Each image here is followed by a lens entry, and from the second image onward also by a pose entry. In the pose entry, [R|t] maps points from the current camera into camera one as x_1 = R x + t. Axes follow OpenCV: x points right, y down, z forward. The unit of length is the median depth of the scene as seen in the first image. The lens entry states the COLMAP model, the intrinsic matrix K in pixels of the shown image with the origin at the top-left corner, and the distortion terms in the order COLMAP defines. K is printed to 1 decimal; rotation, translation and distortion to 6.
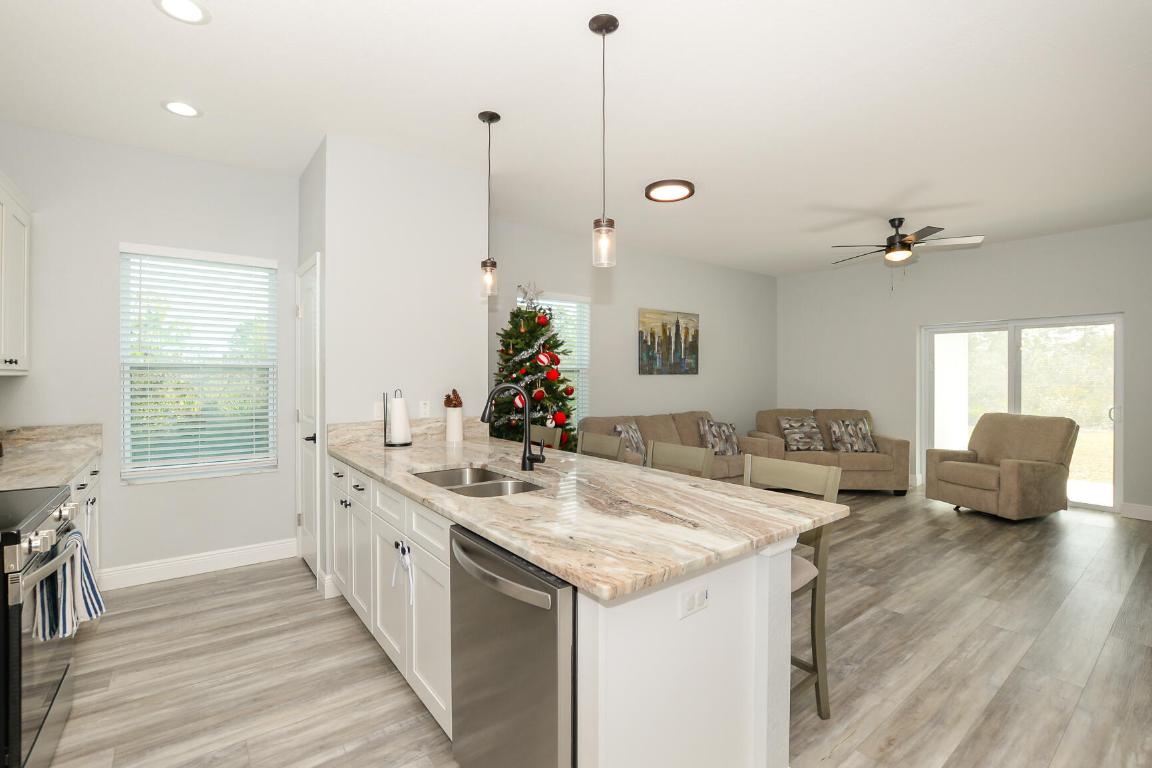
lens RADIAL K [[516.7, 0, 576.0], [0, 516.7, 384.0], [0, 0, 1]] dist [-0.000459, 0.000095]
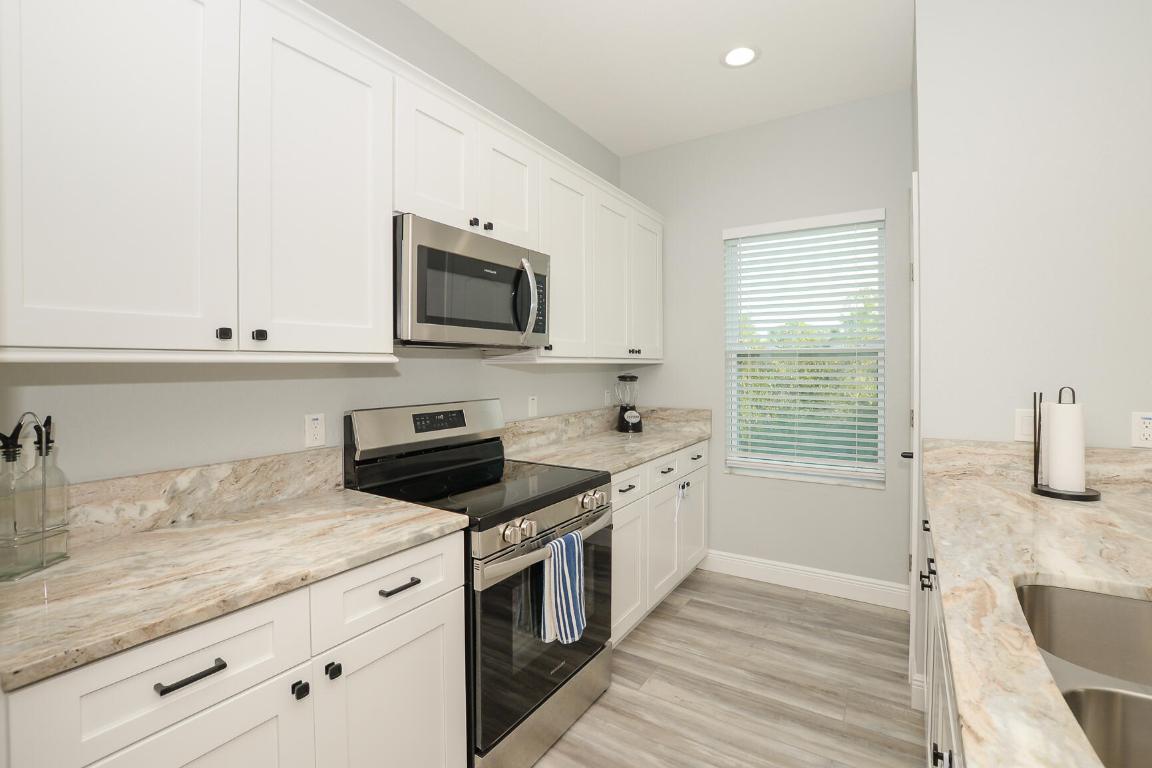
lens RADIAL K [[512.1, 0, 577.2], [0, 512.1, 373.1], [0, 0, 1]] dist [-0.032939, 0.000069]
pose [[0.332300, 0.010763, -0.943112, -0.026056], [-0.009308, 0.999924, 0.008131, -0.001562], [0.943128, 0.006076, 0.332375, 0.236863]]
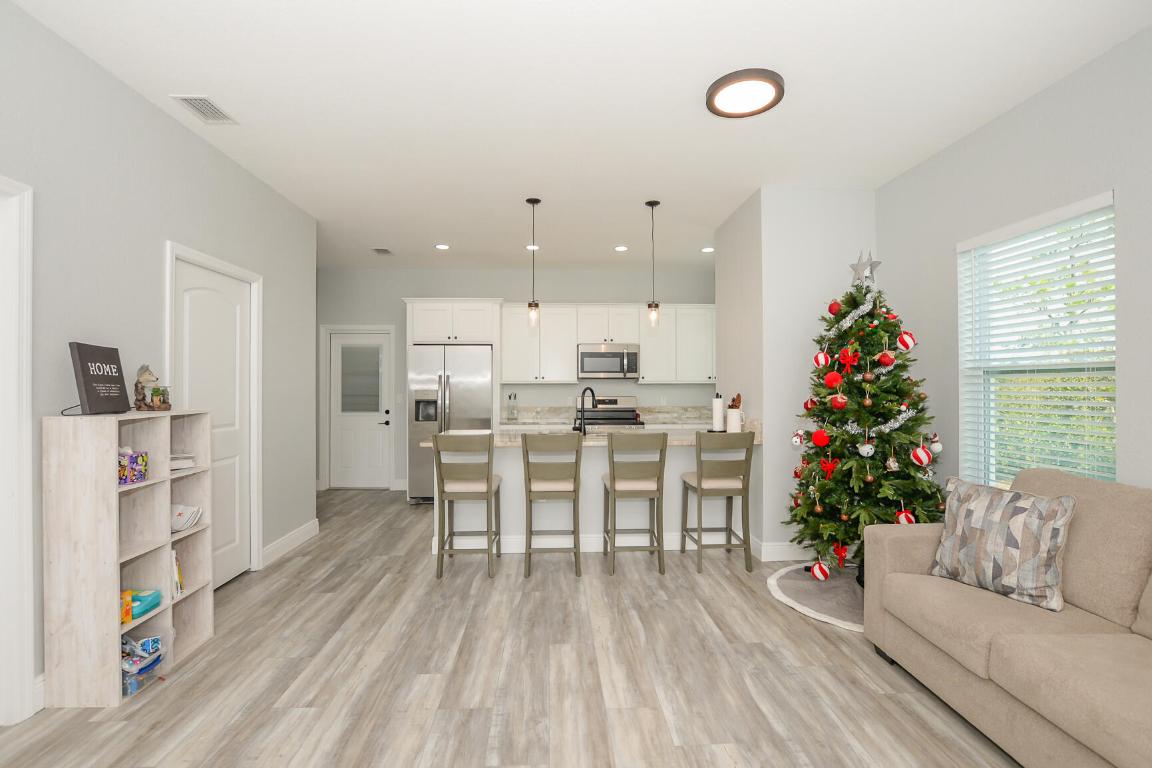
lens RADIAL K [[516.7, 0, 576.0], [0, 516.7, 384.0], [0, 0, 1]] dist [-0.000459, 0.000095]
pose [[-0.571291, -0.002679, -0.820743, 0.663426], [-0.010427, 0.999938, 0.003994, -0.008200], [0.820681, 0.010840, -0.571284, 0.952269]]
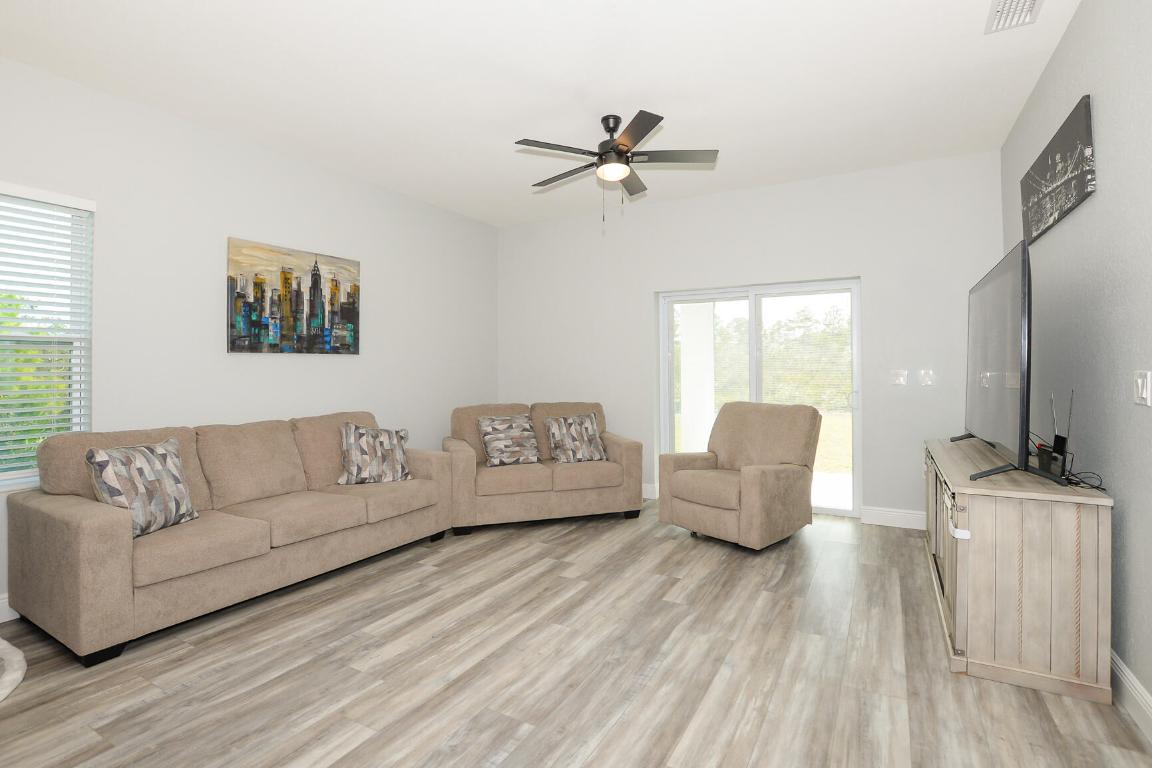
lens RADIAL K [[538.7, 0, 576.0], [0, 538.7, 384.0], [0, 0, 1]] dist [-0.000766, 0.000040]
pose [[0.928607, -0.016885, 0.370681, 0.303600], [0.013831, 0.999845, 0.010894, 0.018132], [-0.370808, -0.004989, 0.928696, 0.355782]]
